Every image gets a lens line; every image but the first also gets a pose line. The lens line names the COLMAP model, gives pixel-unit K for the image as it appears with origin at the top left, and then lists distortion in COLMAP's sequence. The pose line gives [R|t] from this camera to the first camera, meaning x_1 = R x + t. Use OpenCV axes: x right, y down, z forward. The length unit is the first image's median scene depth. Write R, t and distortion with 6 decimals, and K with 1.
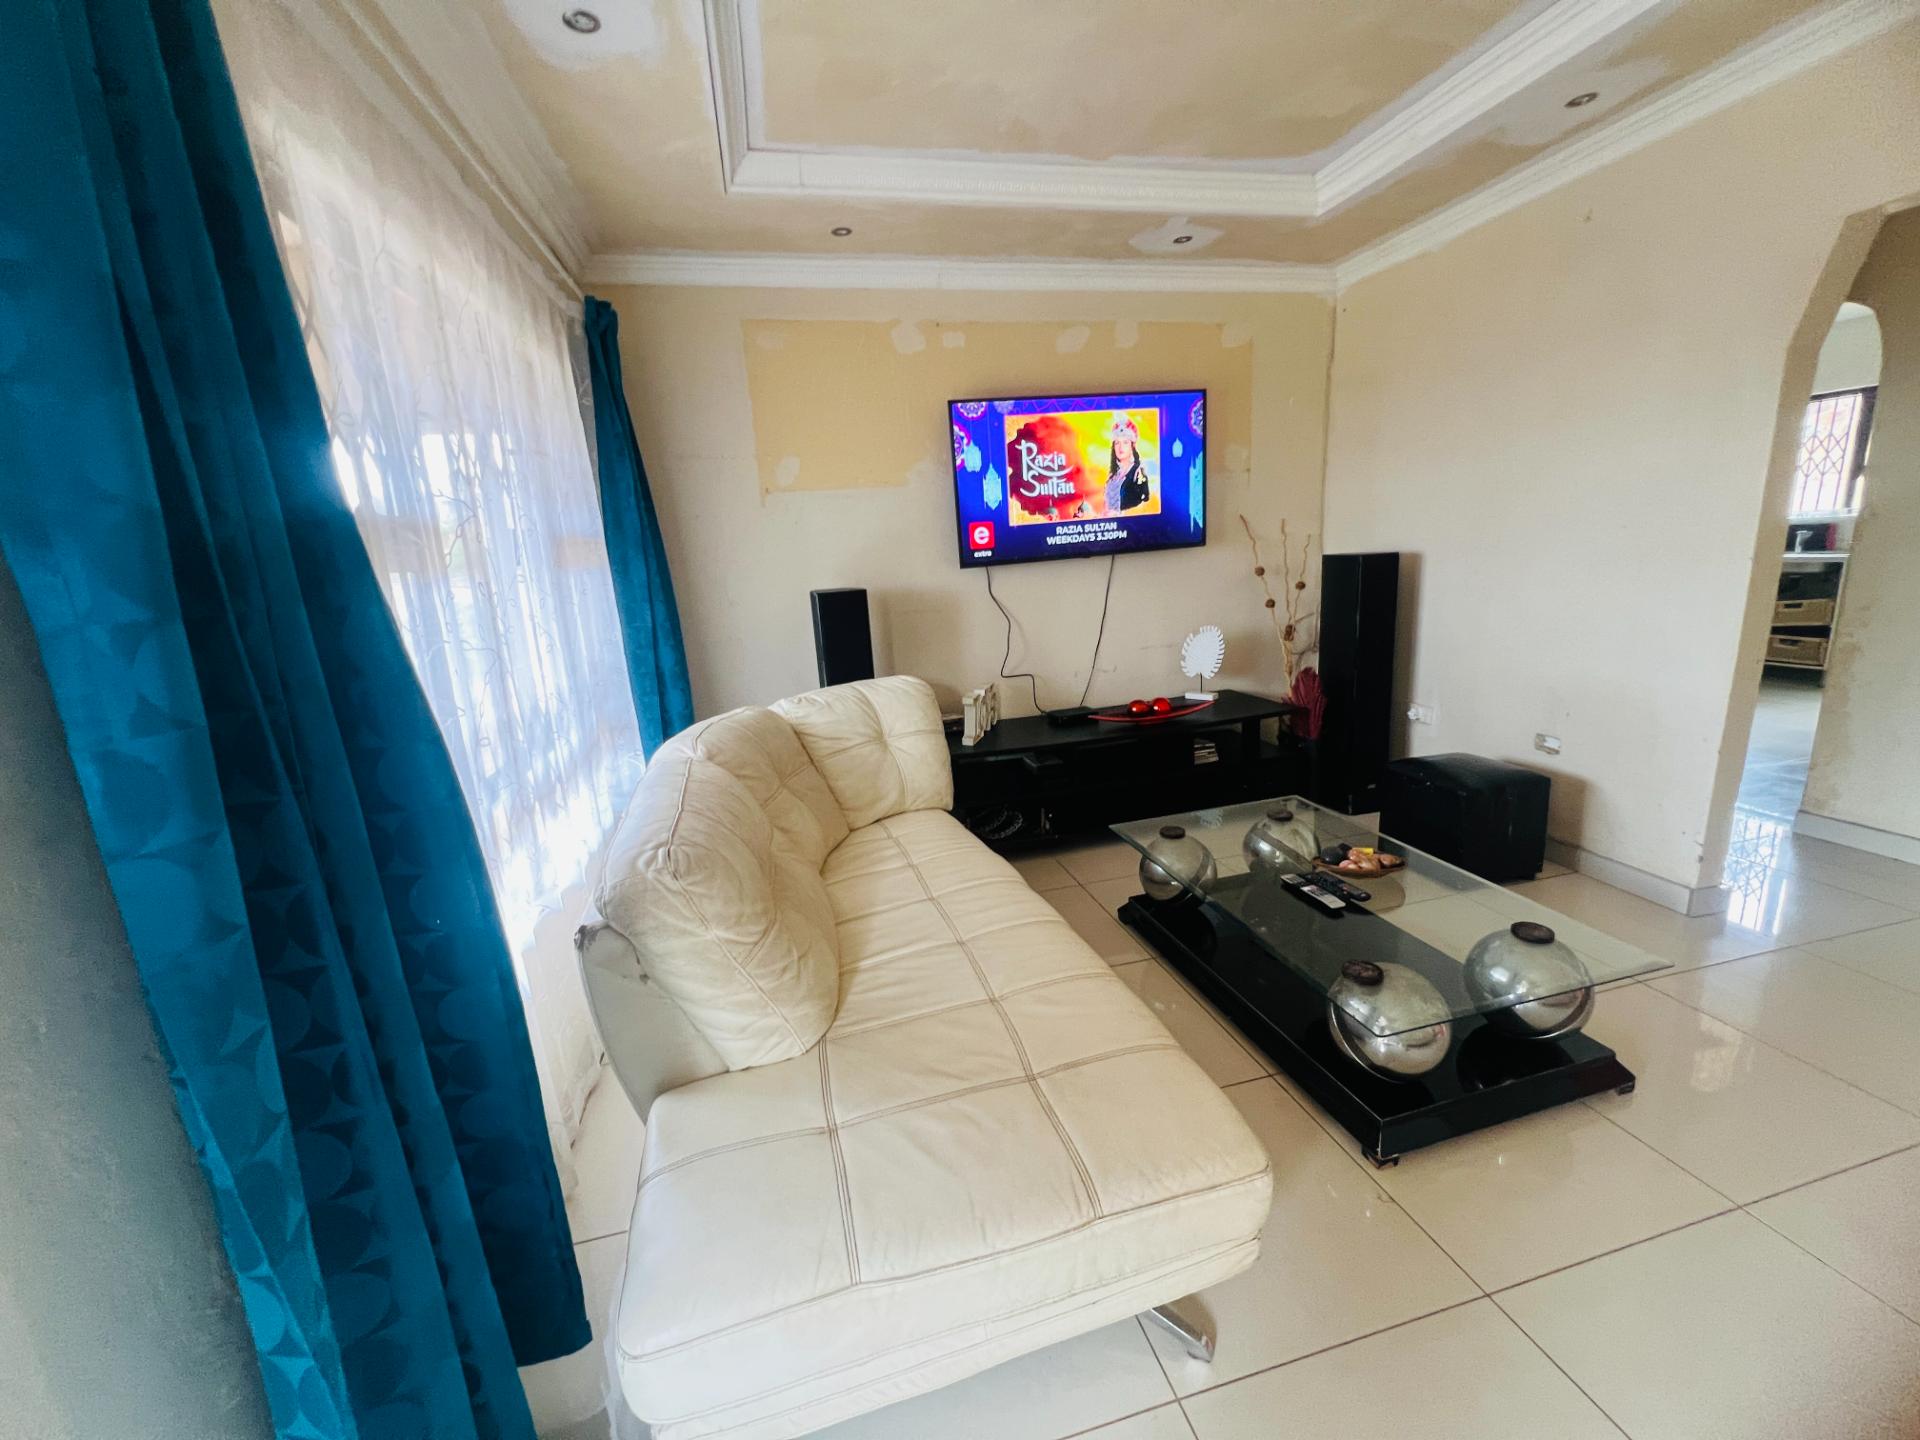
lens RADIAL K [[764.8, 0, 958.6], [0, 764.8, 717.2], [0, 0, 1]] dist [-0.003696, 0.001100]
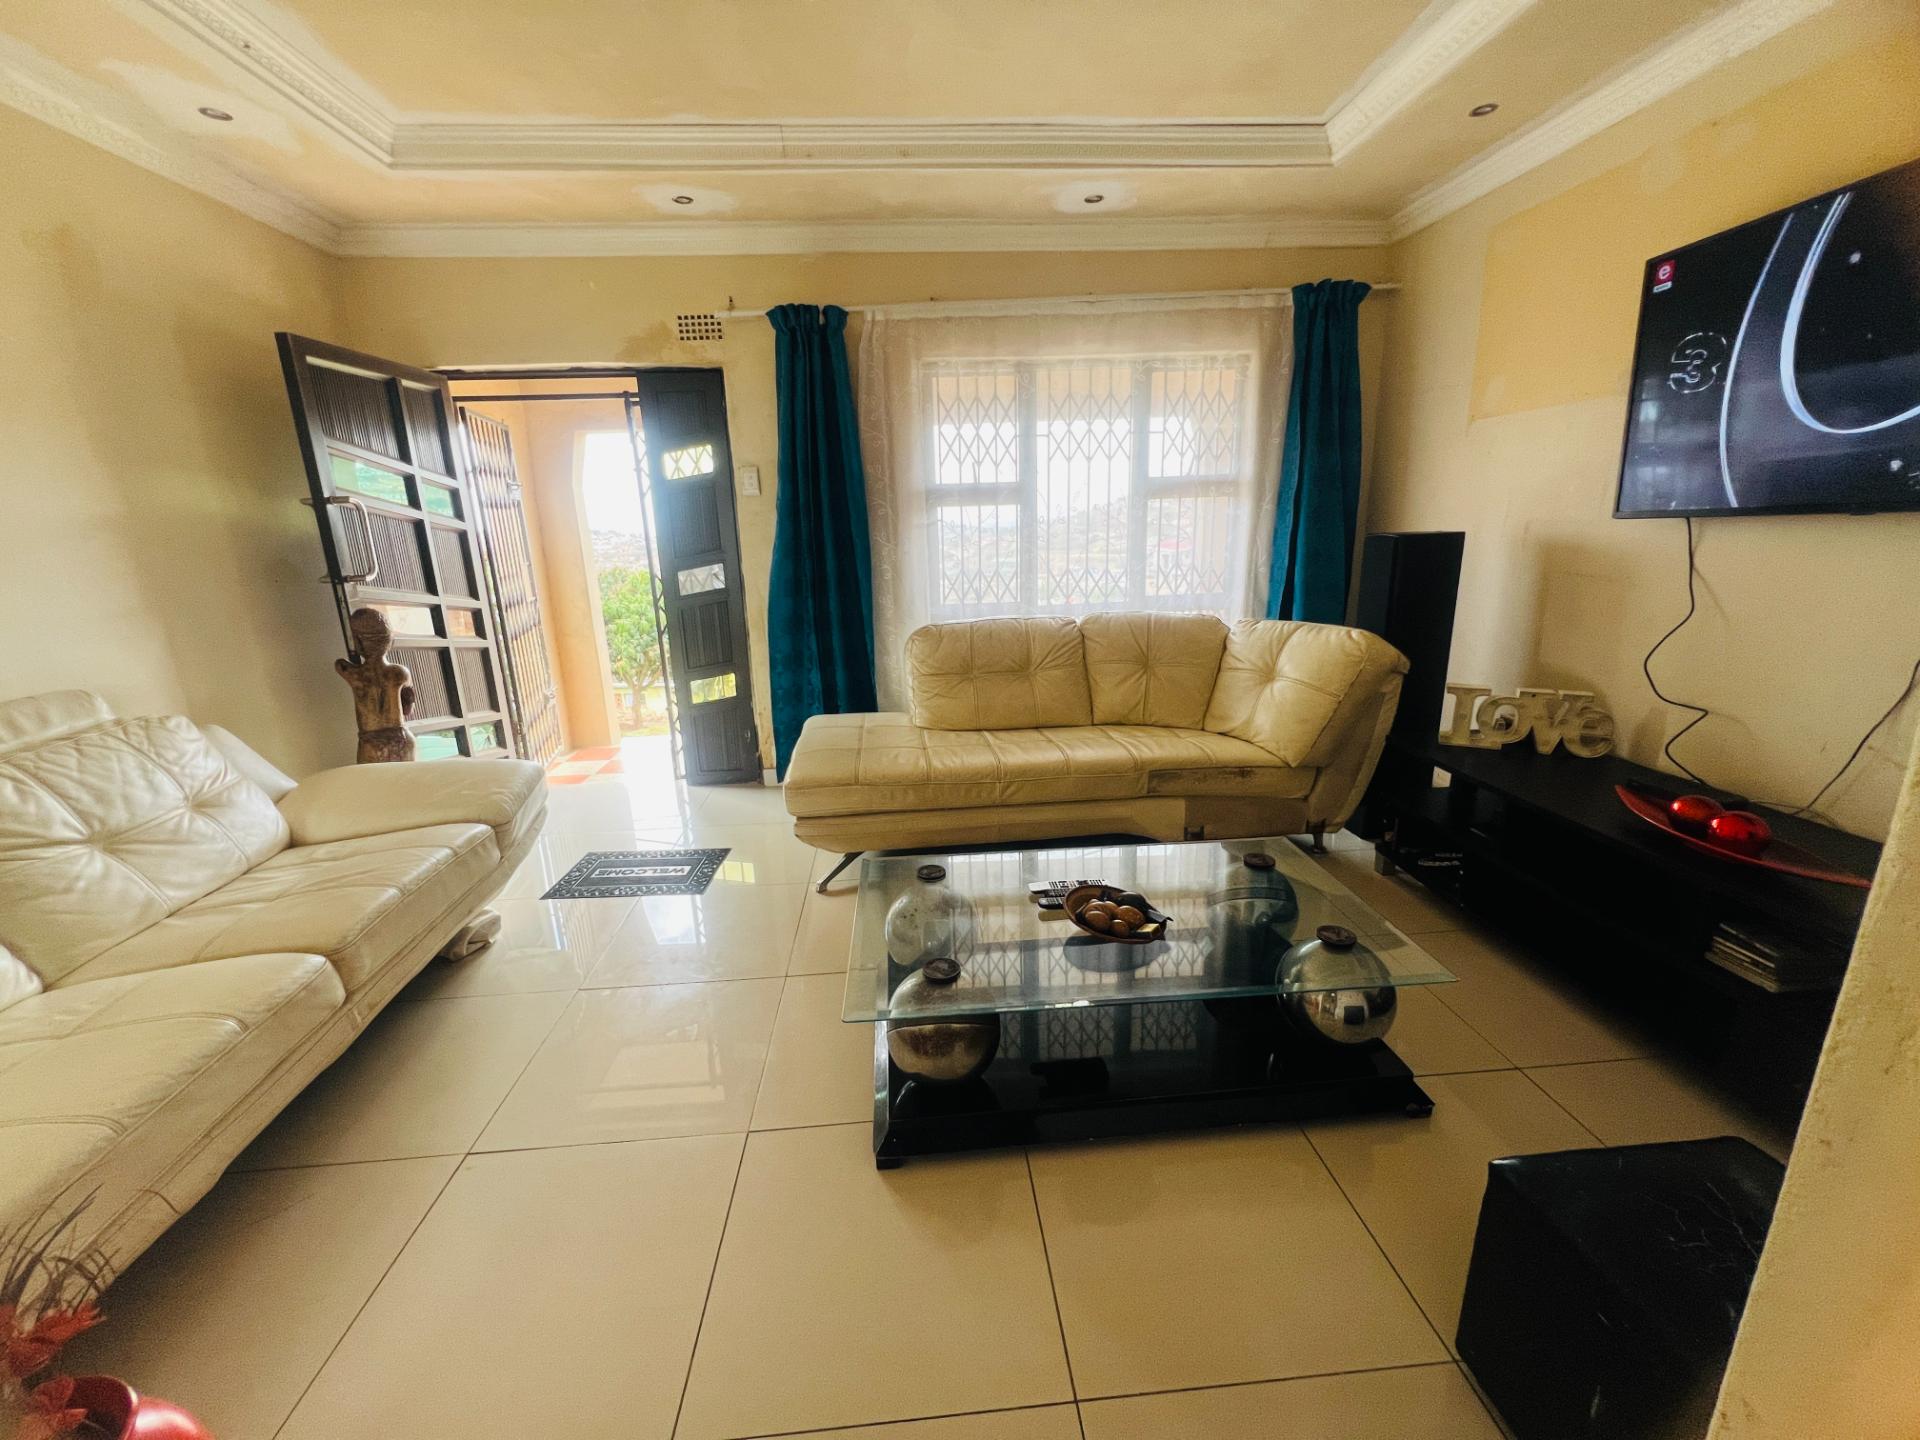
lens RADIAL K [[764.8, 0, 958.6], [0, 764.8, 717.2], [0, 0, 1]] dist [-0.003696, 0.001100]
pose [[-0.164383, 0.312207, -0.935684, 1.054534], [-0.174435, 0.924437, 0.339099, -0.216088], [0.970851, 0.218958, -0.097501, 0.731814]]
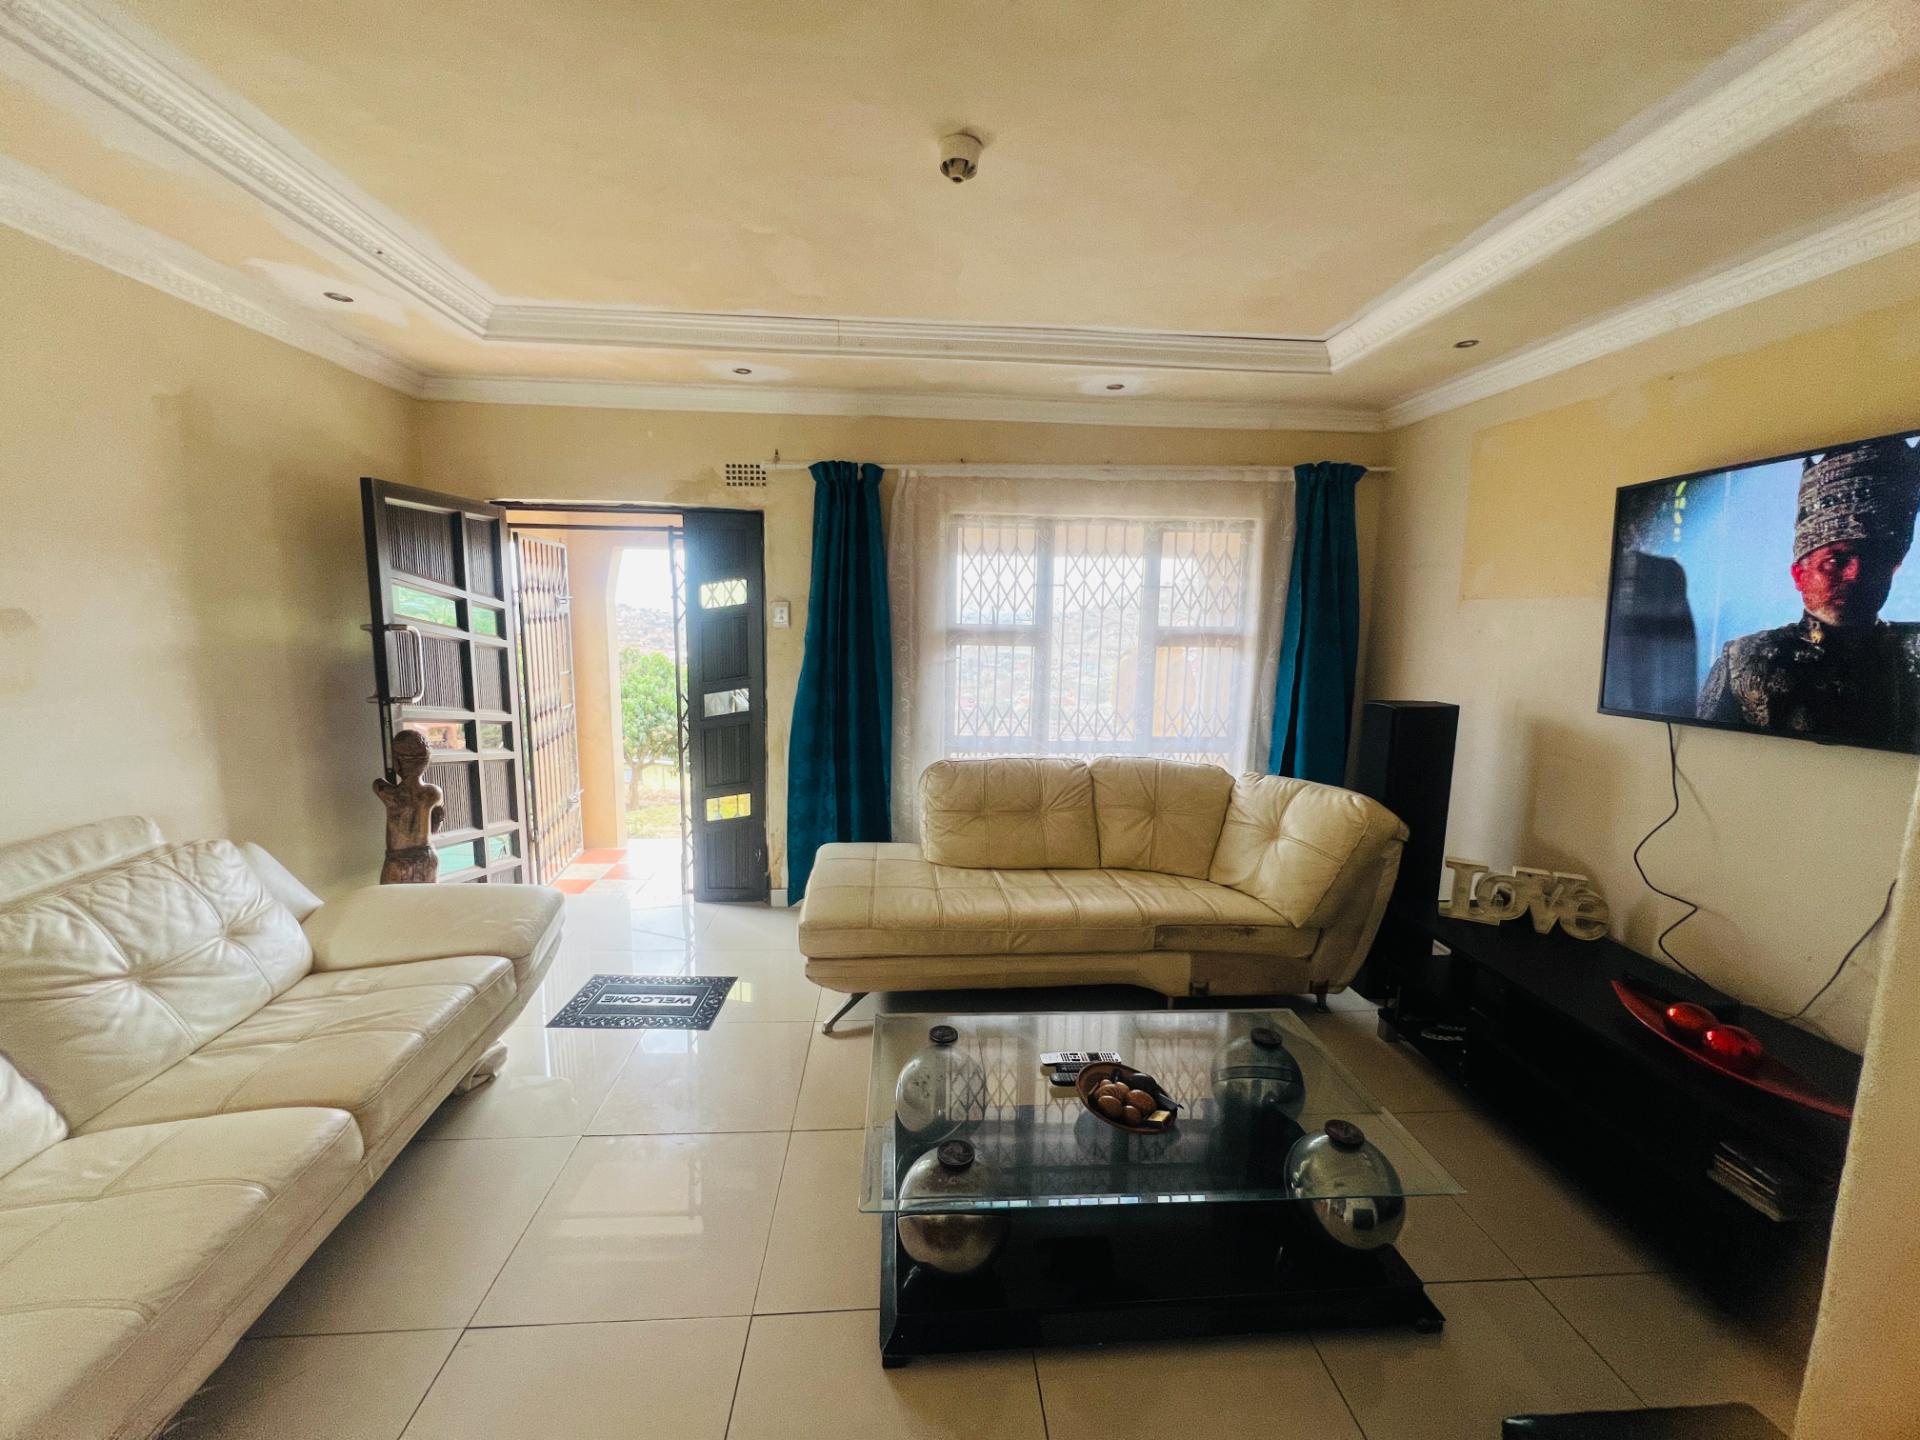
lens RADIAL K [[764.8, 0, 958.6], [0, 764.8, 717.2], [0, 0, 1]] dist [-0.003696, 0.001100]
pose [[-0.172580, 0.196672, -0.965161, 1.076254], [-0.220974, 0.947157, 0.232515, -0.302761], [0.959889, 0.253403, -0.120001, 0.687854]]
